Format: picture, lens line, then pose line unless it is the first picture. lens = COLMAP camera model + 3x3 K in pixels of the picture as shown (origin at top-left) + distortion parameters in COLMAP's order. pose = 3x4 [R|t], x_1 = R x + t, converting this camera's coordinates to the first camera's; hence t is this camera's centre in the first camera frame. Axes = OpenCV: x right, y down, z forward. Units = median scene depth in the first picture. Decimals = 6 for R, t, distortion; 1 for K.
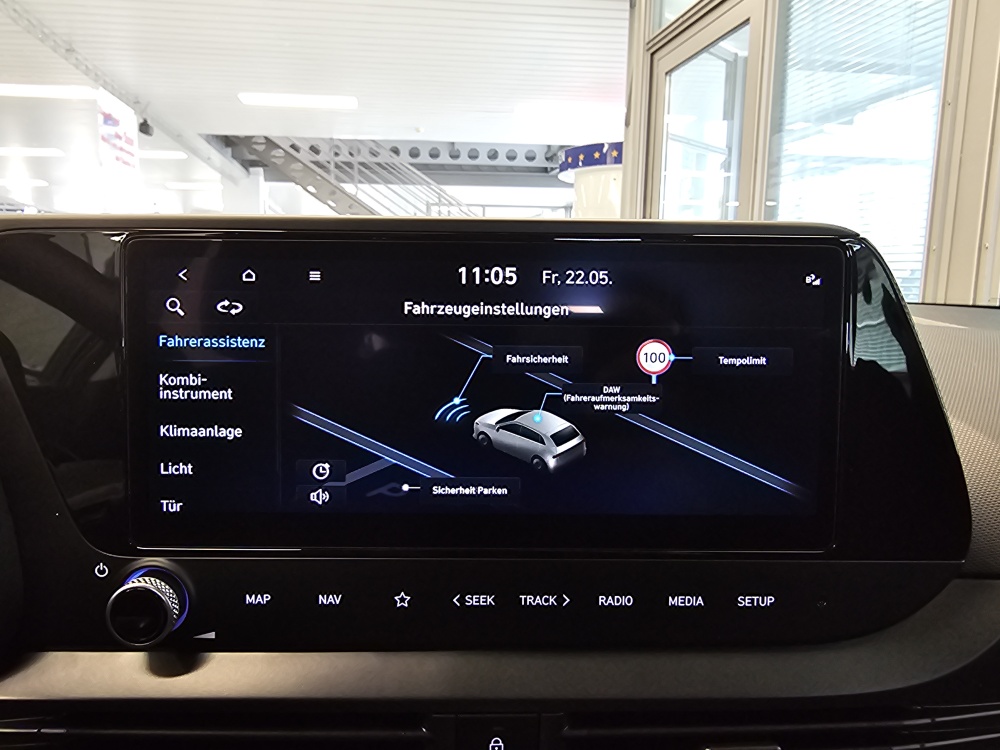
lens RADIAL K [[686.7, 0, 430.9], [0, 686.7, 376.1], [0, 0, 1]] dist [-0.000908, 0.000879]
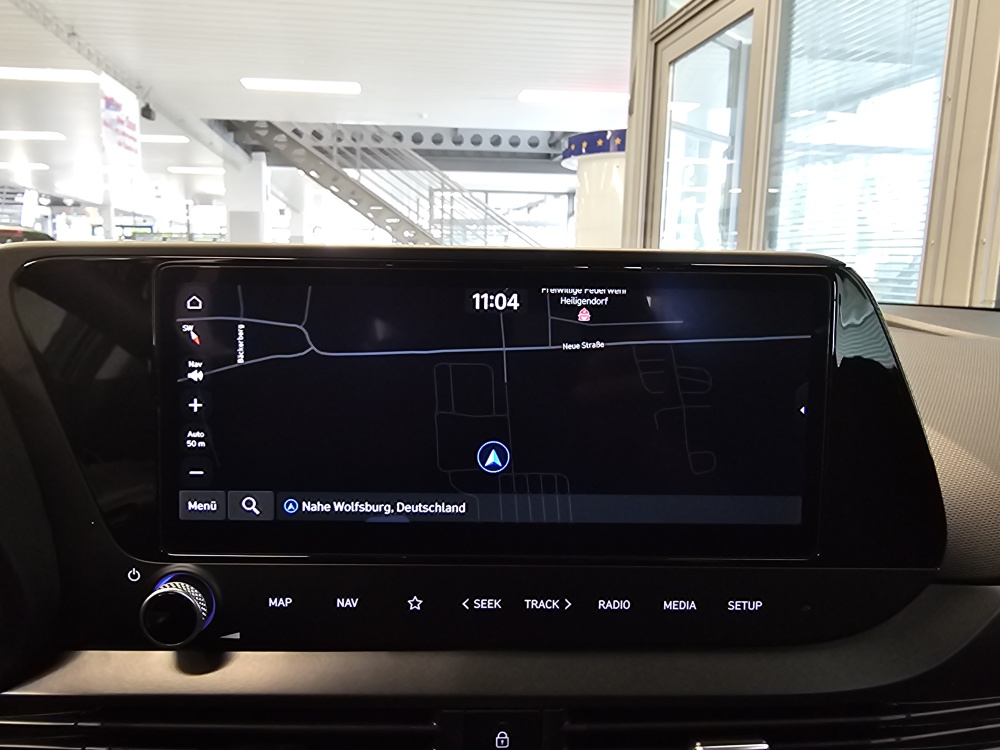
lens RADIAL K [[686.3, 0, 434.3], [0, 686.3, 370.1], [0, 0, 1]] dist [0.001889, -0.003088]
pose [[0.999989, 0.003993, 0.002423, -0.001923], [-0.004022, 0.999917, 0.012277, -0.006317], [-0.002374, -0.012286, 0.999922, -0.008130]]
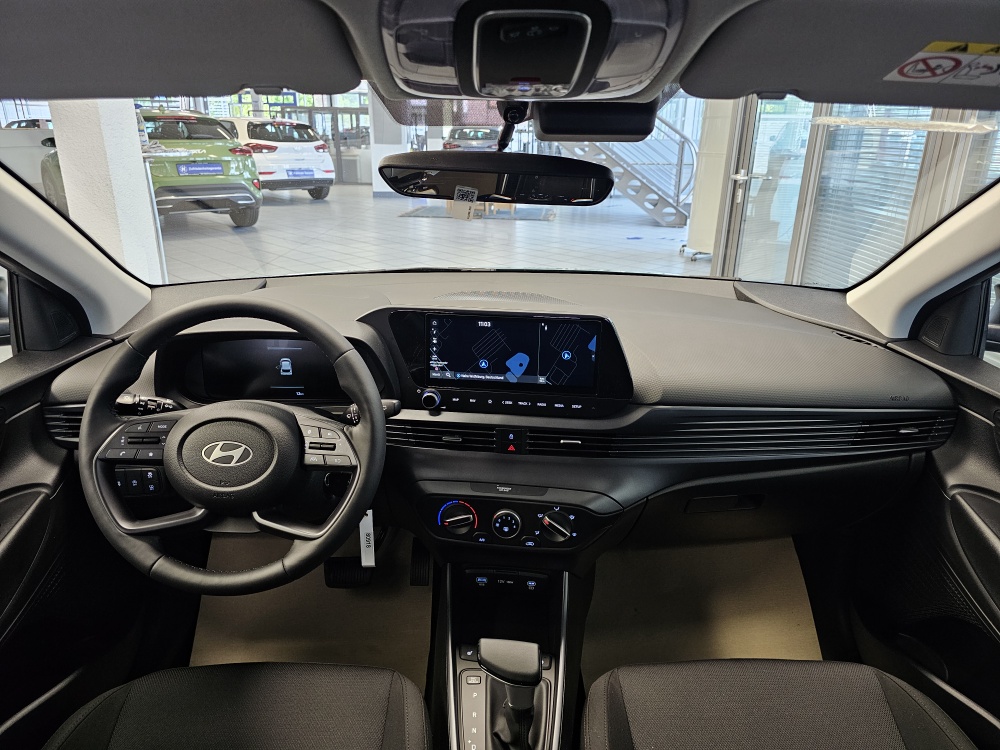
lens RADIAL K [[680.6, 0, 508.8], [0, 680.6, 369.5], [0, 0, 1]] dist [0.062262, -0.090437]
pose [[0.993545, 0.045971, -0.103707, 0.059679], [-0.024702, 0.979945, 0.197729, -0.082723], [0.110717, -0.193891, 0.974755, -0.360231]]
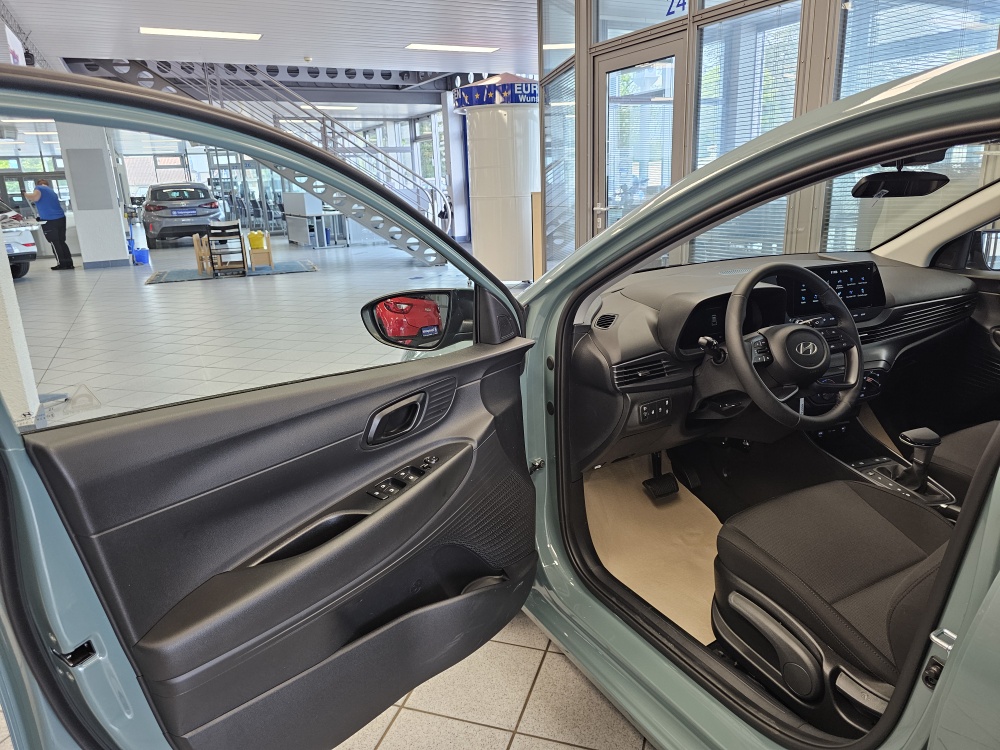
lens RADIAL K [[686.9, 0, 502.1], [0, 686.9, 370.9], [0, 0, 1]] dist [0.031538, -0.043235]
pose [[0.928881, -0.133787, 0.345371, -0.680074], [0.088519, 0.985649, 0.143738, -0.055917], [-0.359645, -0.102943, 0.927393, -0.533848]]
